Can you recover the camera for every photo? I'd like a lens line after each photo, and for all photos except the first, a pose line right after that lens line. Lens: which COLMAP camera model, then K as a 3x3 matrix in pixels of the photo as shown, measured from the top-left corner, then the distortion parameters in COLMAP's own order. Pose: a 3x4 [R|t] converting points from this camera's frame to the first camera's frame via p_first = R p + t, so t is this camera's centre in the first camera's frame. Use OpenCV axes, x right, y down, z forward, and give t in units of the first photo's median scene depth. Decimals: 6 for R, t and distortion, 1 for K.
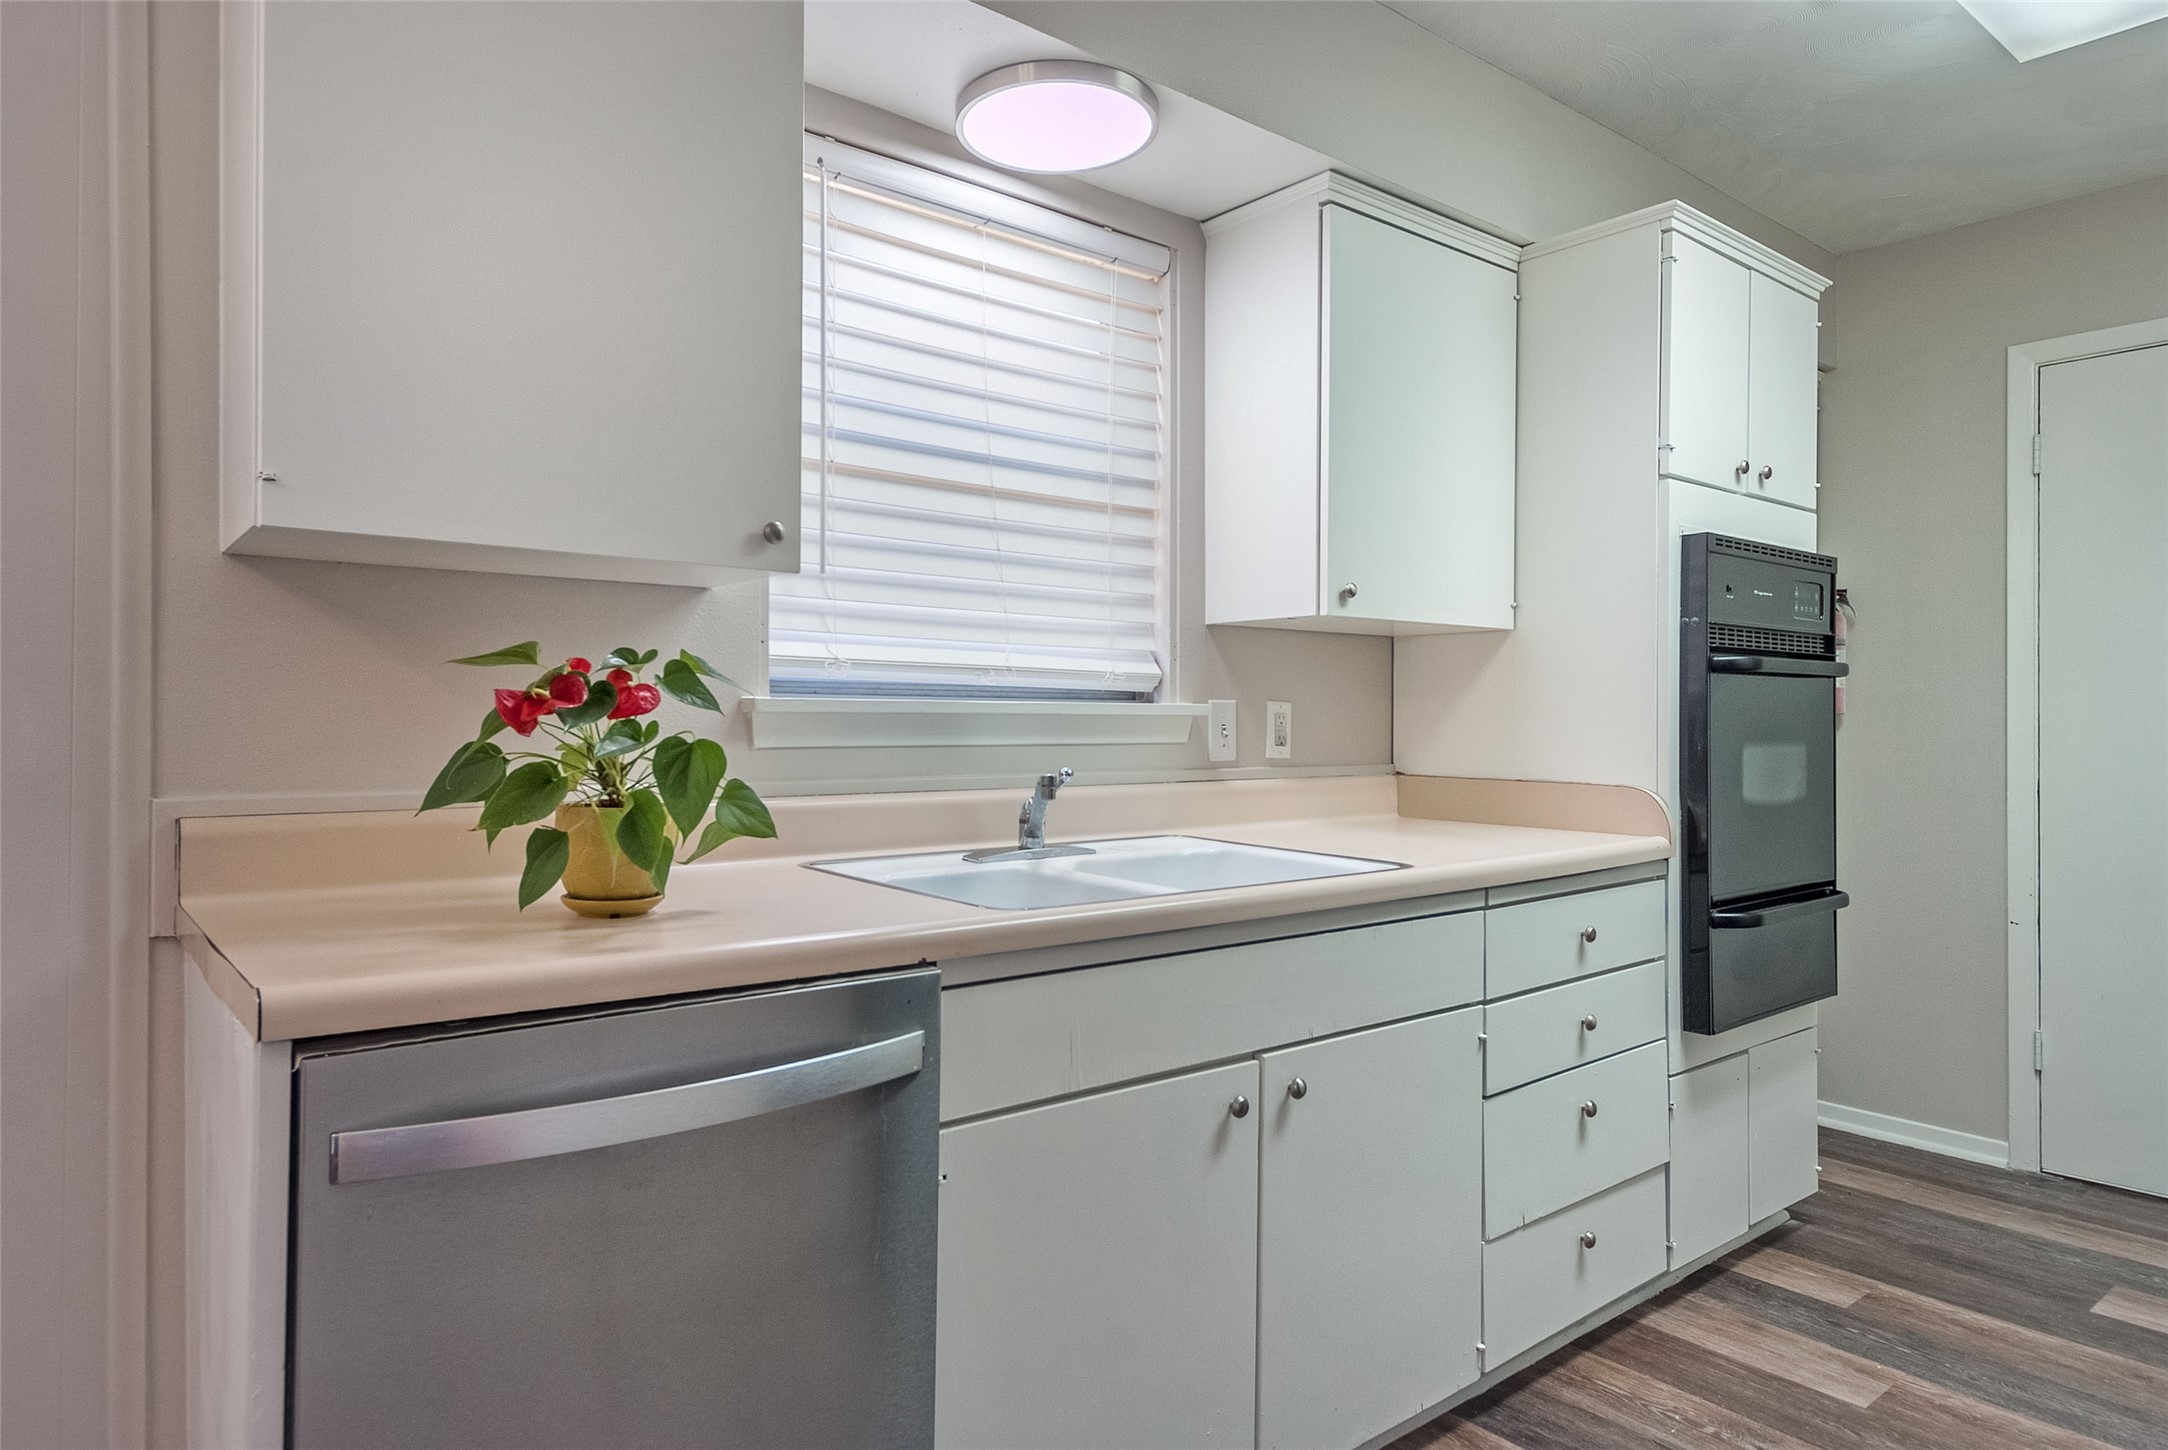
lens RADIAL K [[1268.1, 0, 1084.0], [0, 1268.1, 725.0], [0, 0, 1]] dist [-0.000416, -0.000067]
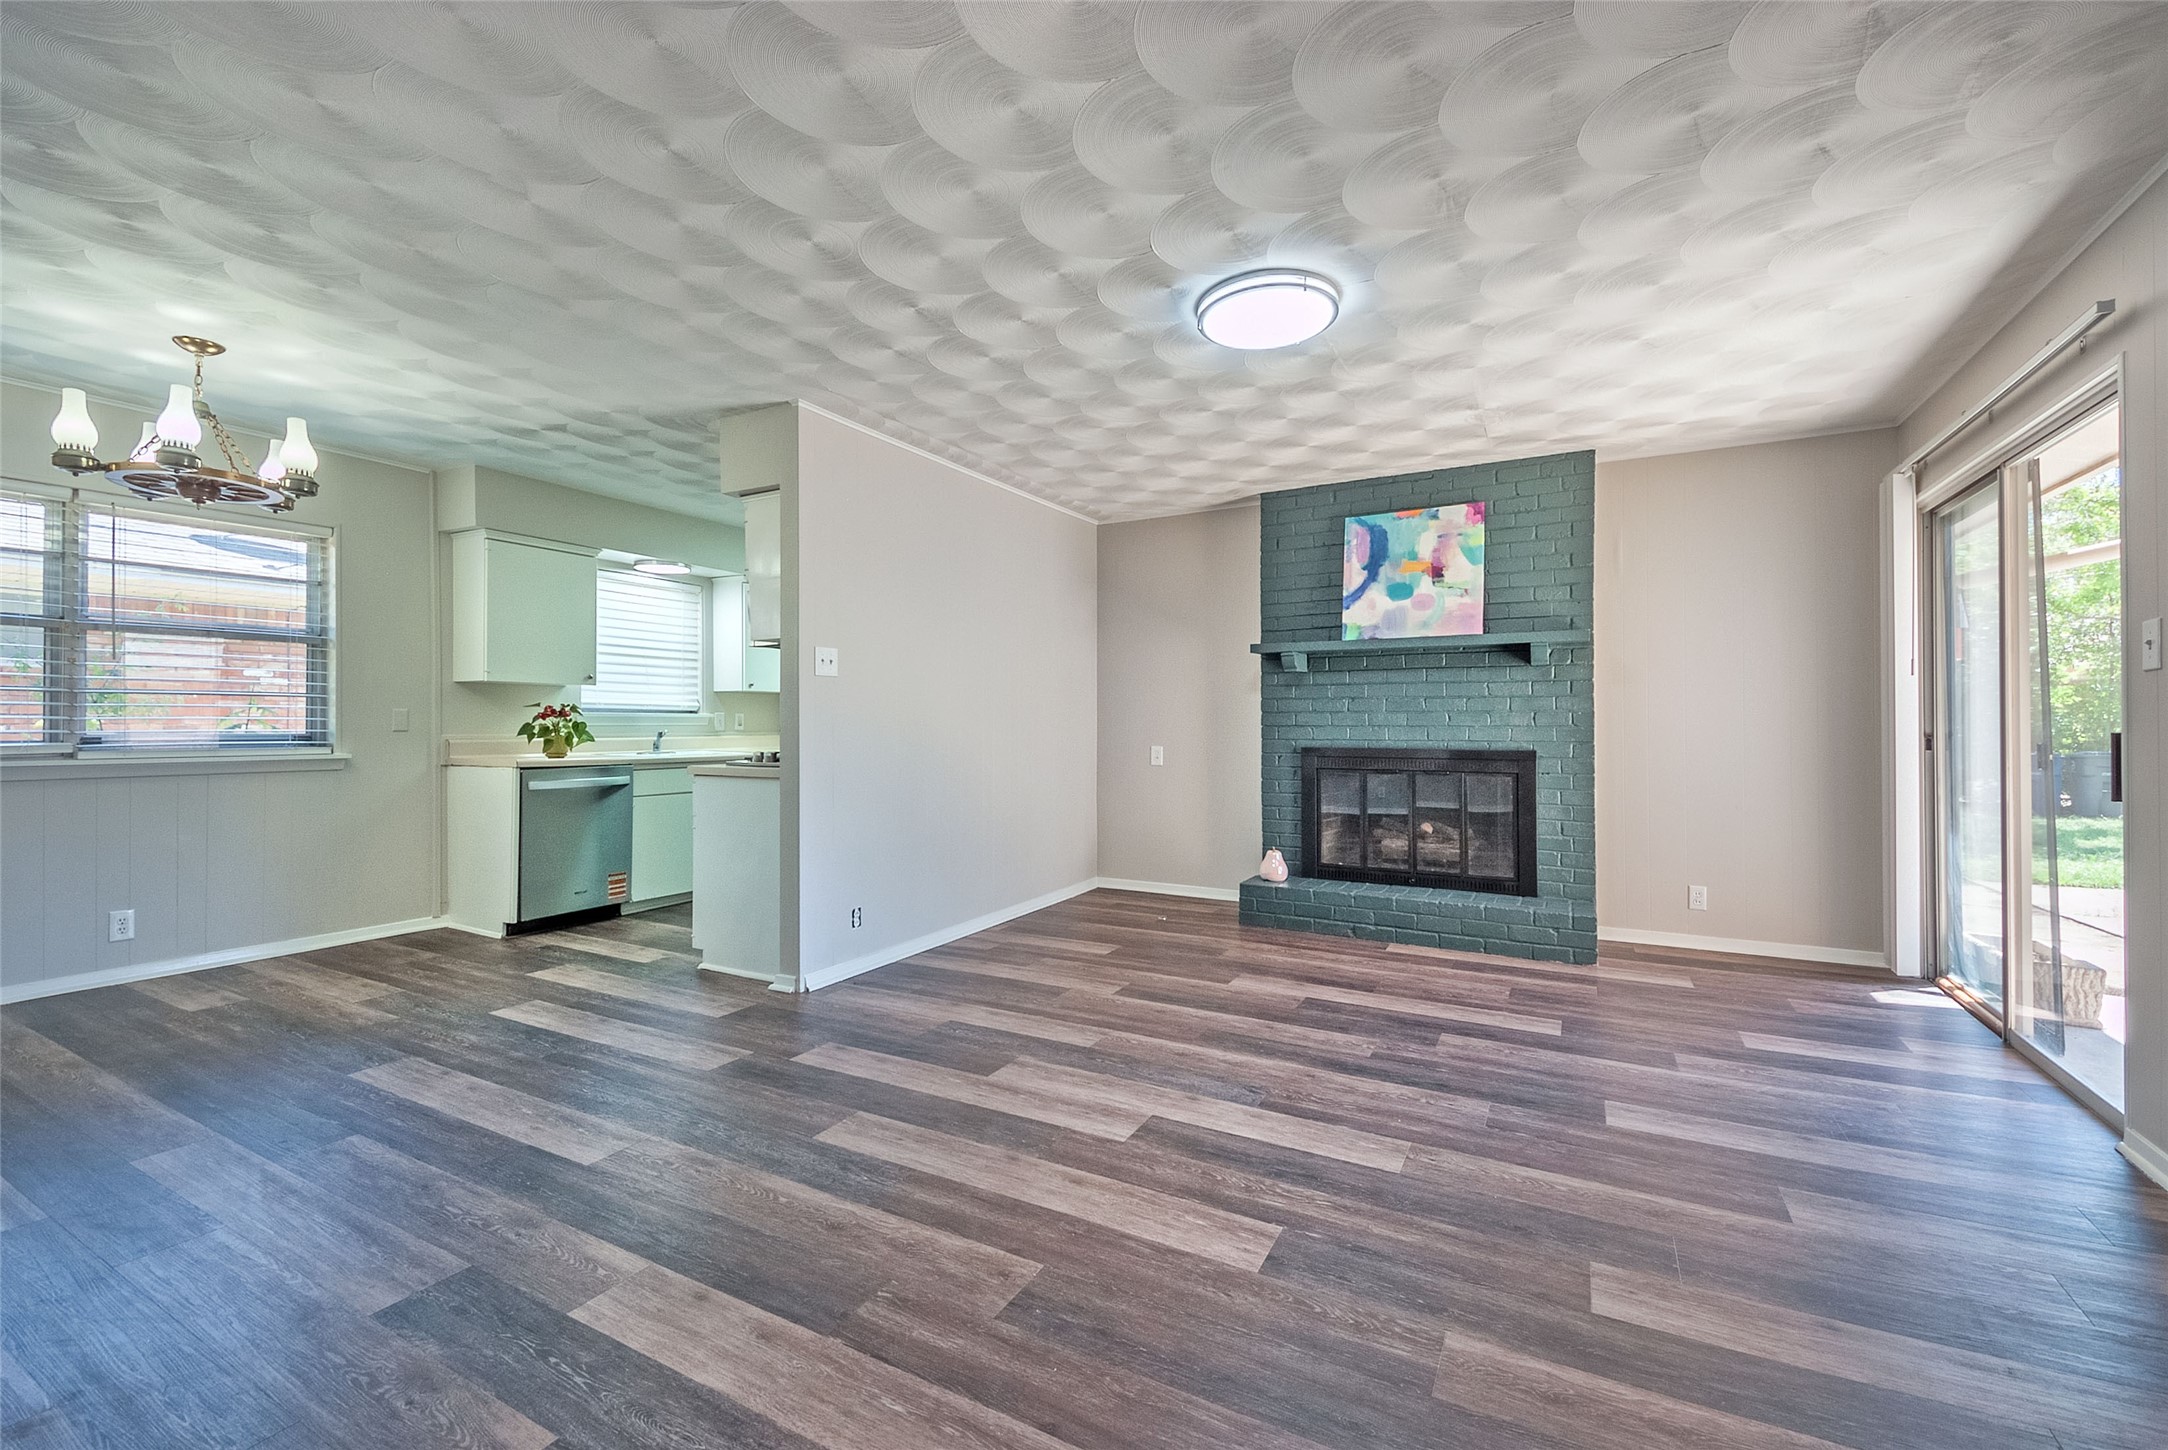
lens RADIAL K [[884.1, 0, 1084.0], [0, 884.1, 725.0], [0, 0, 1]] dist [0.058365, -0.041795]
pose [[0.926791, -0.004549, 0.375549, 0.177974], [0.004892, 0.999988, 0.000040, 0.027899], [-0.375545, 0.001800, 0.926803, -2.503831]]
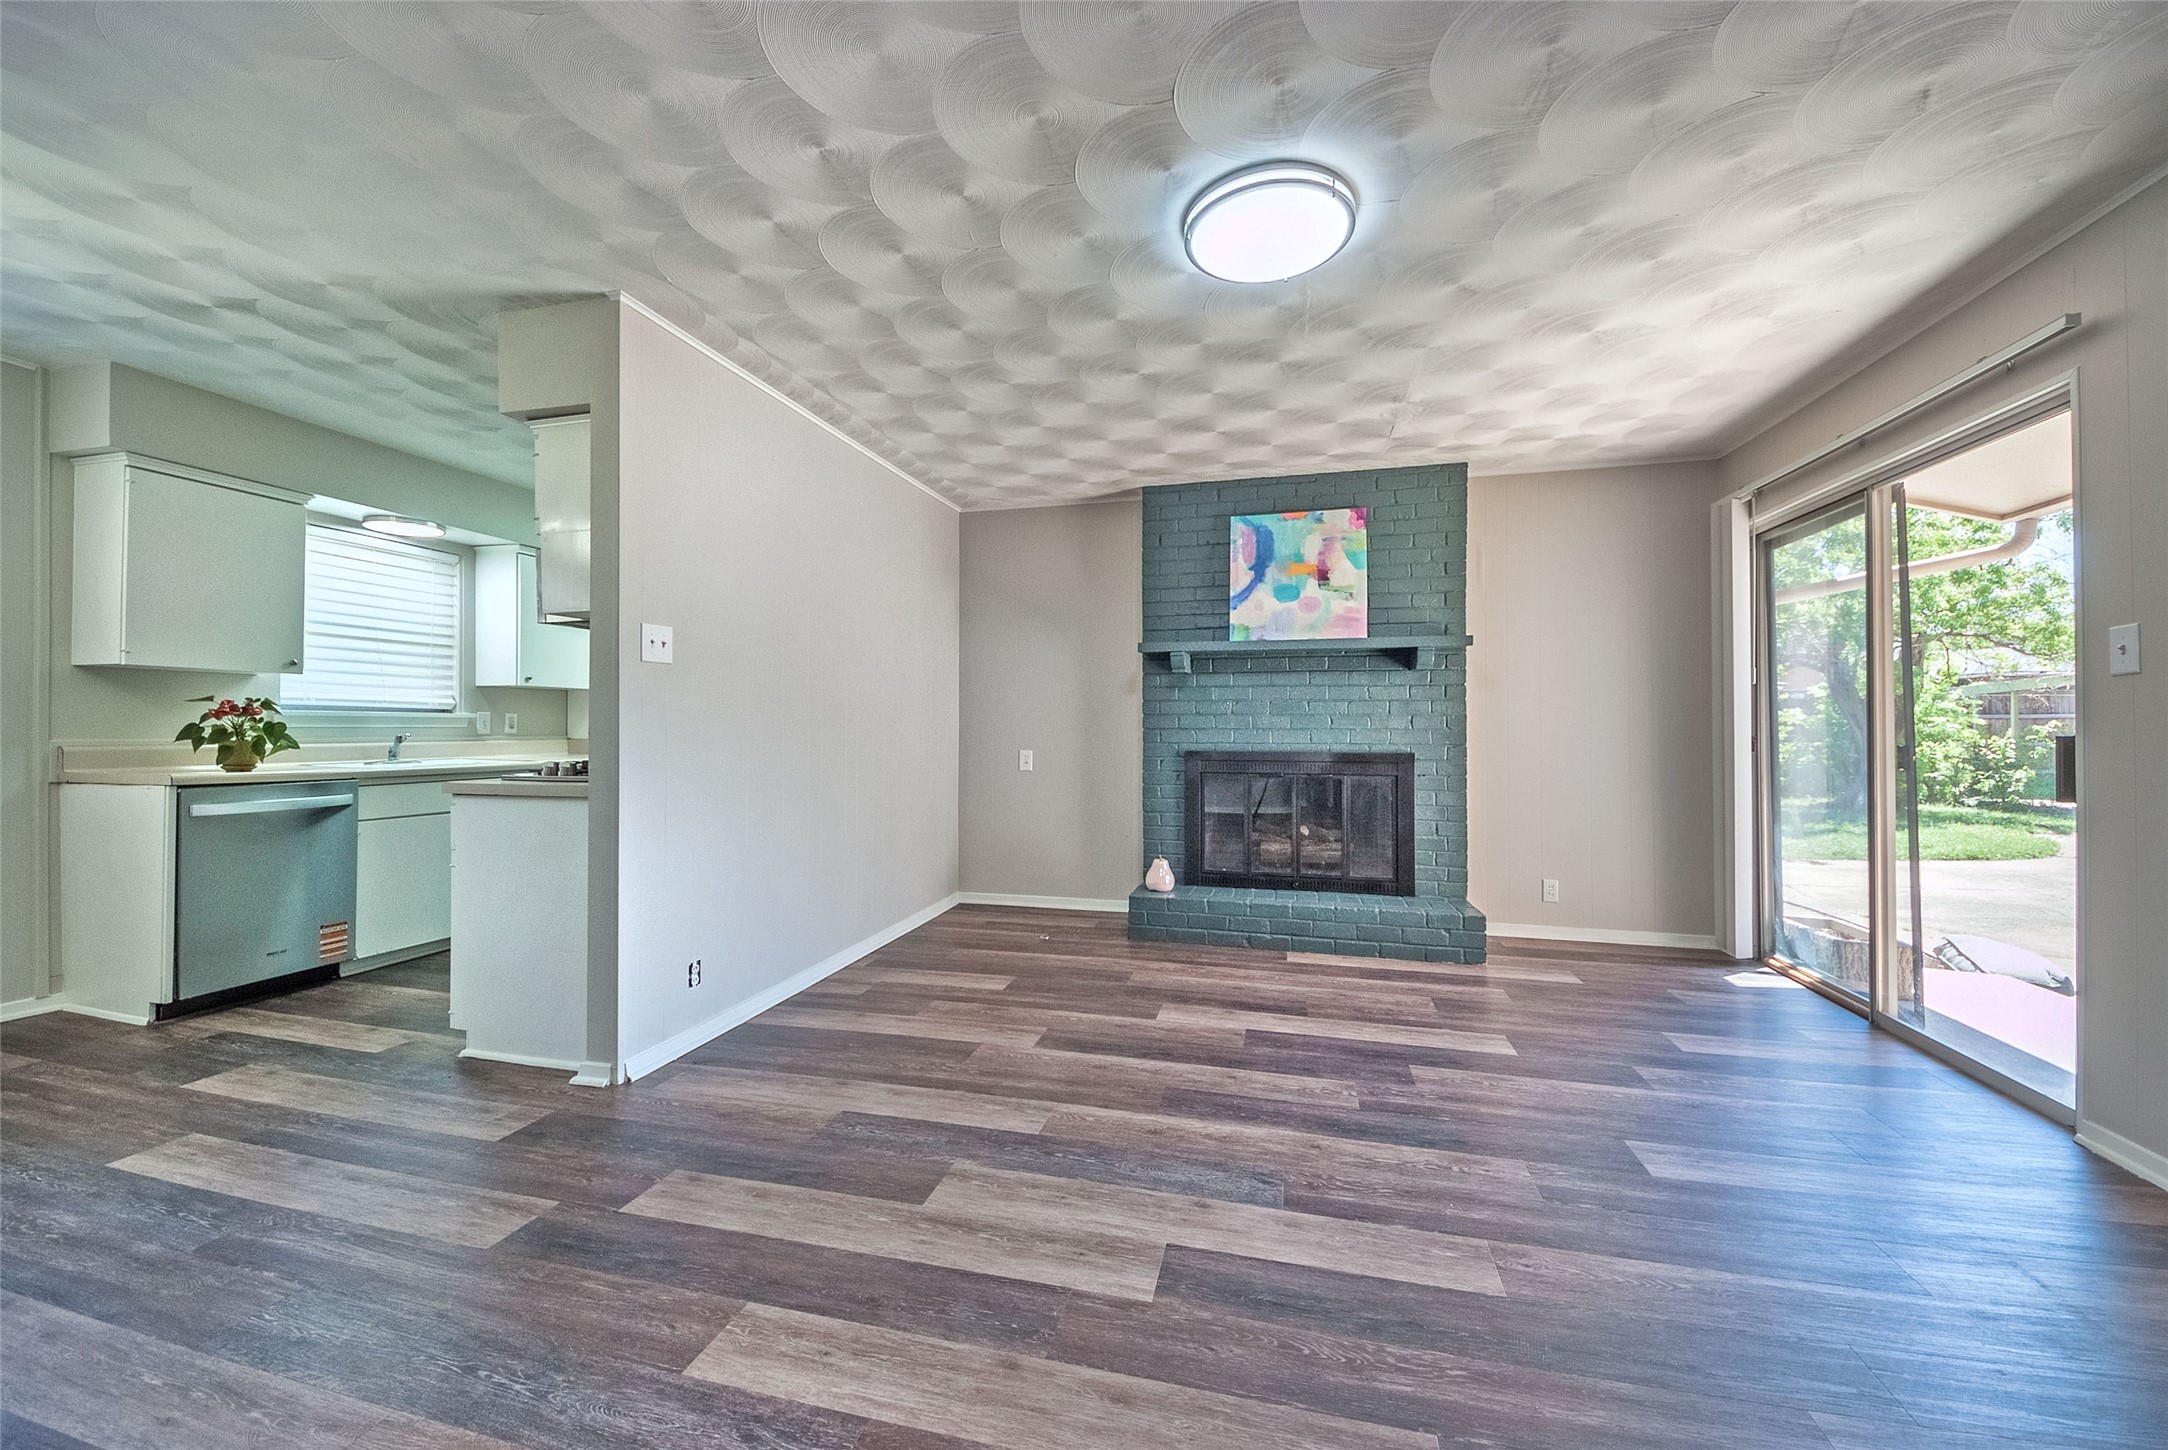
lens RADIAL K [[807.9, 0, 1084.0], [0, 807.9, 725.0], [0, 0, 1]] dist [0.037572, -0.022774]
pose [[0.803279, -0.000718, 0.595602, 0.145606], [0.003058, 0.999991, -0.002918, 0.028372], [-0.595595, 0.004165, 0.803274, -1.967600]]
